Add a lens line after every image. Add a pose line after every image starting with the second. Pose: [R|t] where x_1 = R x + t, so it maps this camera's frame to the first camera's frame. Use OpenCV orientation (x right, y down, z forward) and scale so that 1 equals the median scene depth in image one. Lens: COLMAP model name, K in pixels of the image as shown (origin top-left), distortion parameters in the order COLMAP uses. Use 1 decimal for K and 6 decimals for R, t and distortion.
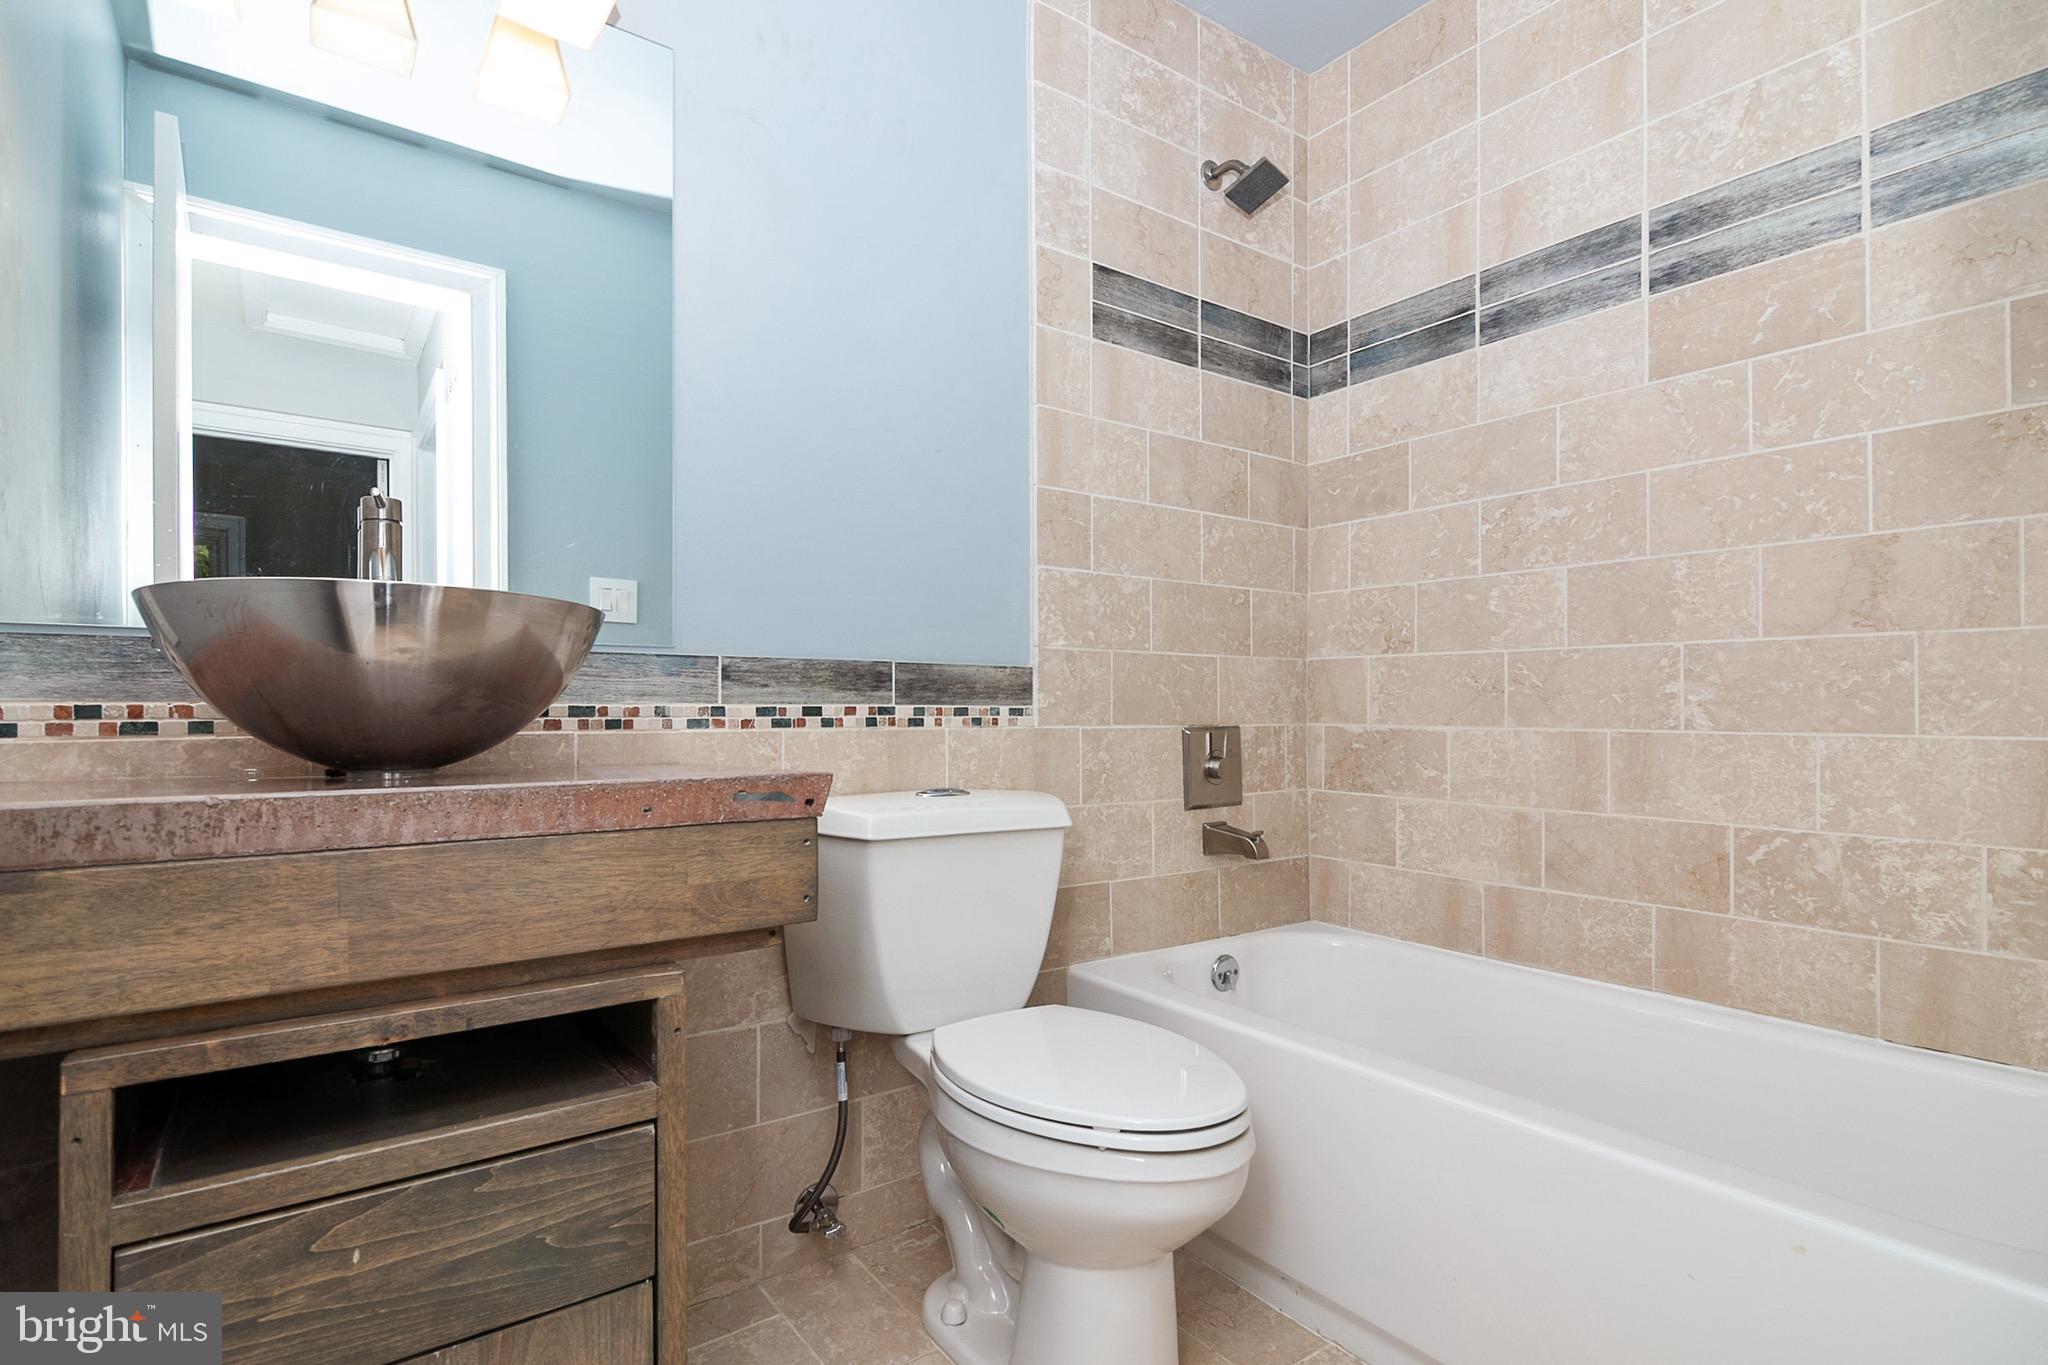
lens RADIAL K [[990.9, 0, 1016.5], [0, 990.9, 700.7], [0, 0, 1]] dist [0.015975, -0.011146]
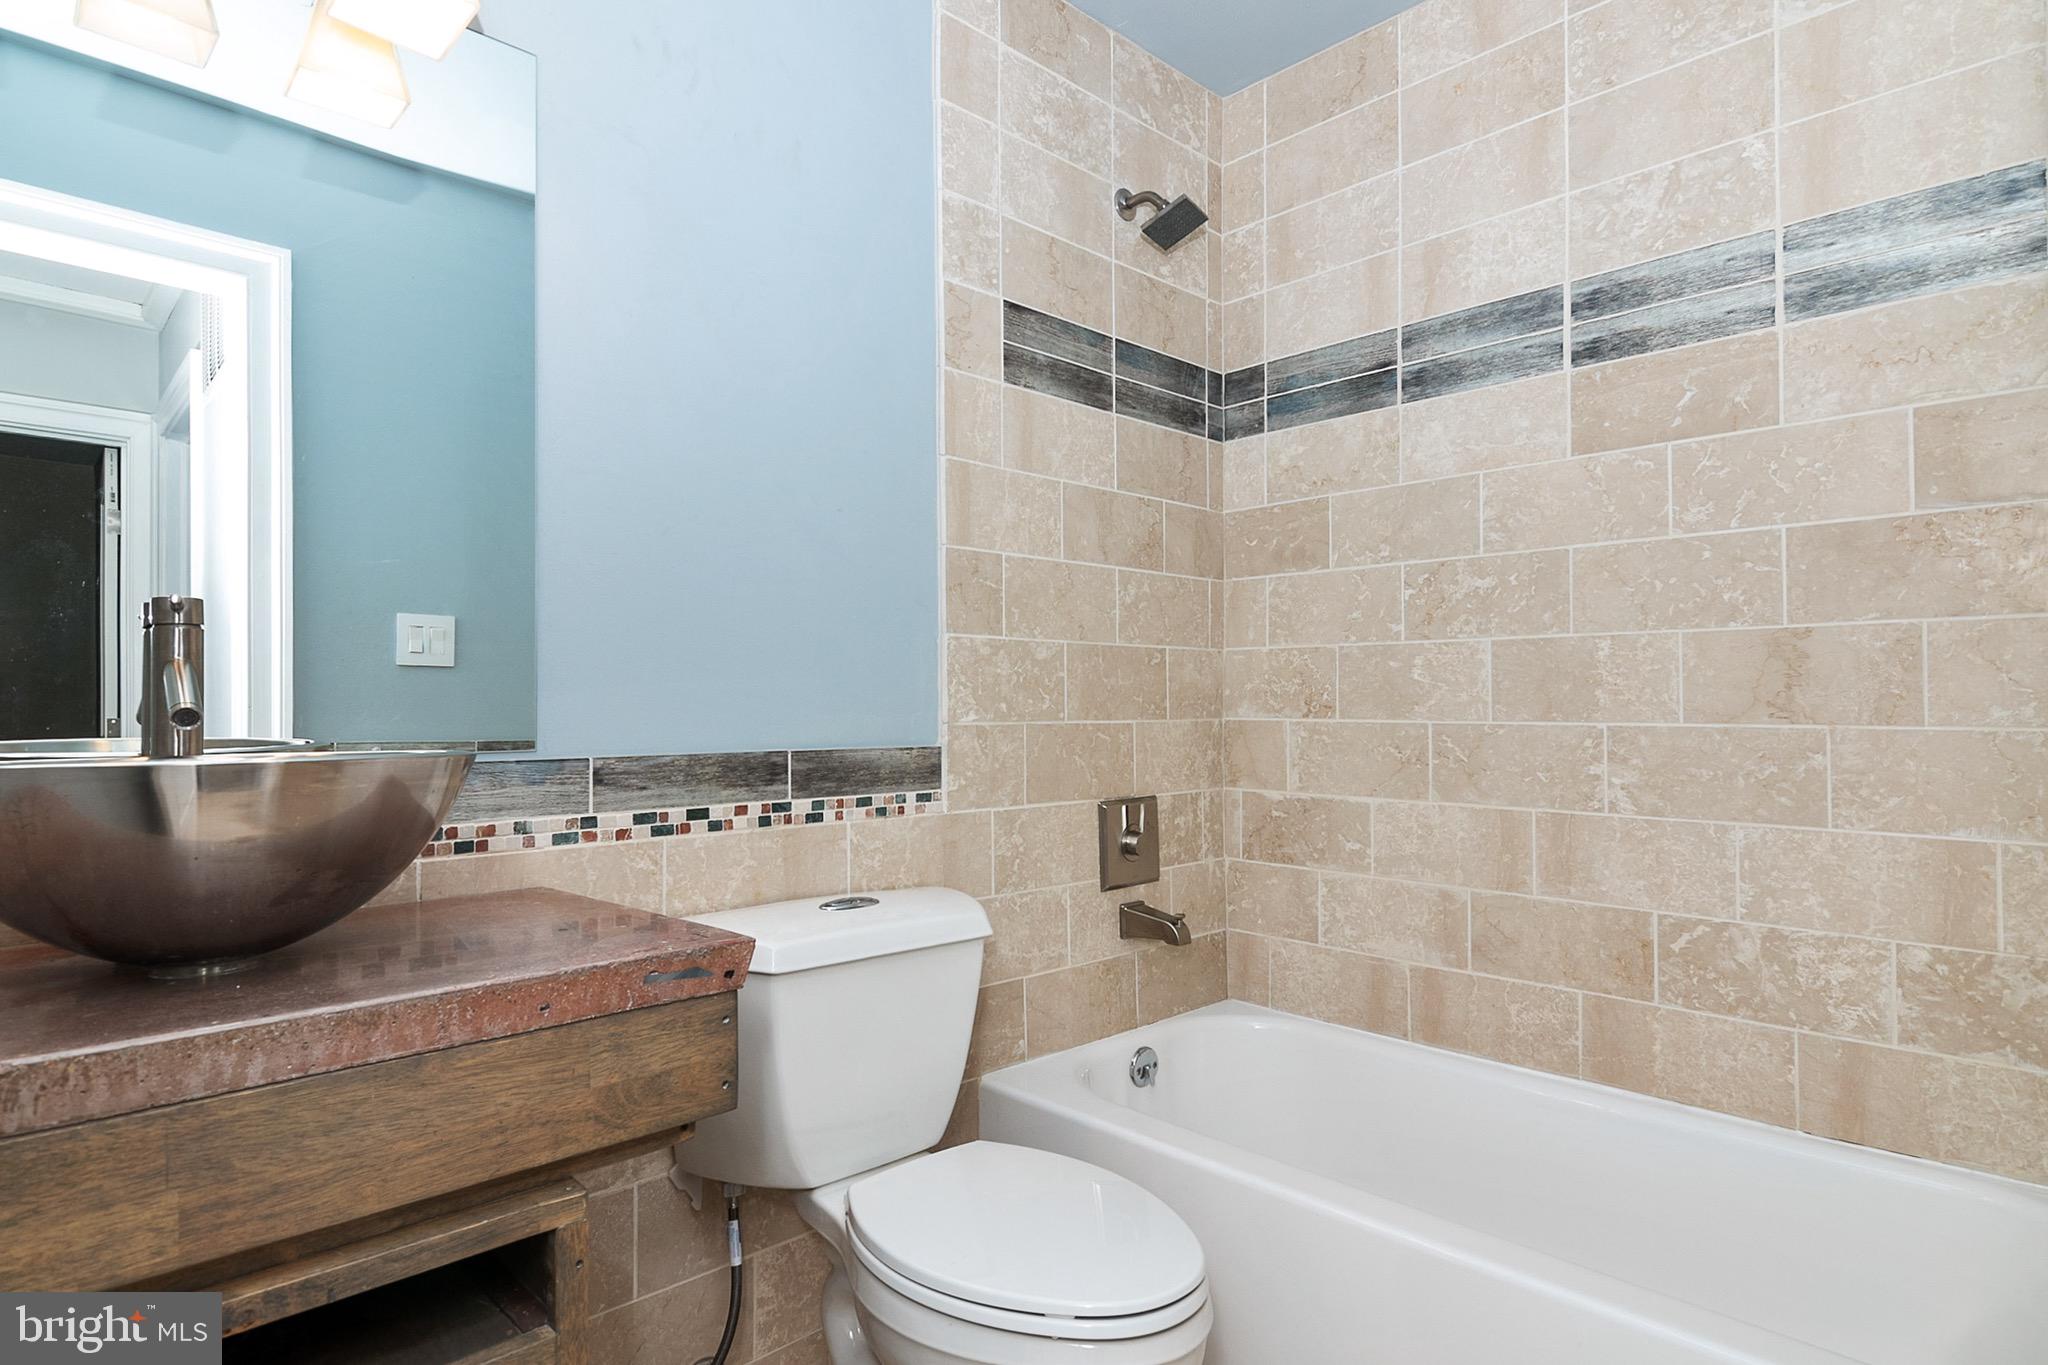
lens RADIAL K [[1090.9, 0, 1020.1], [0, 1090.9, 688.9], [0, 0, 1]] dist [0.025800, -0.015352]
pose [[0.990639, -0.001051, 0.136503, -0.052687], [0.002227, 0.999962, -0.008465, -0.085353], [-0.136489, 0.008690, 0.990603, 0.004491]]
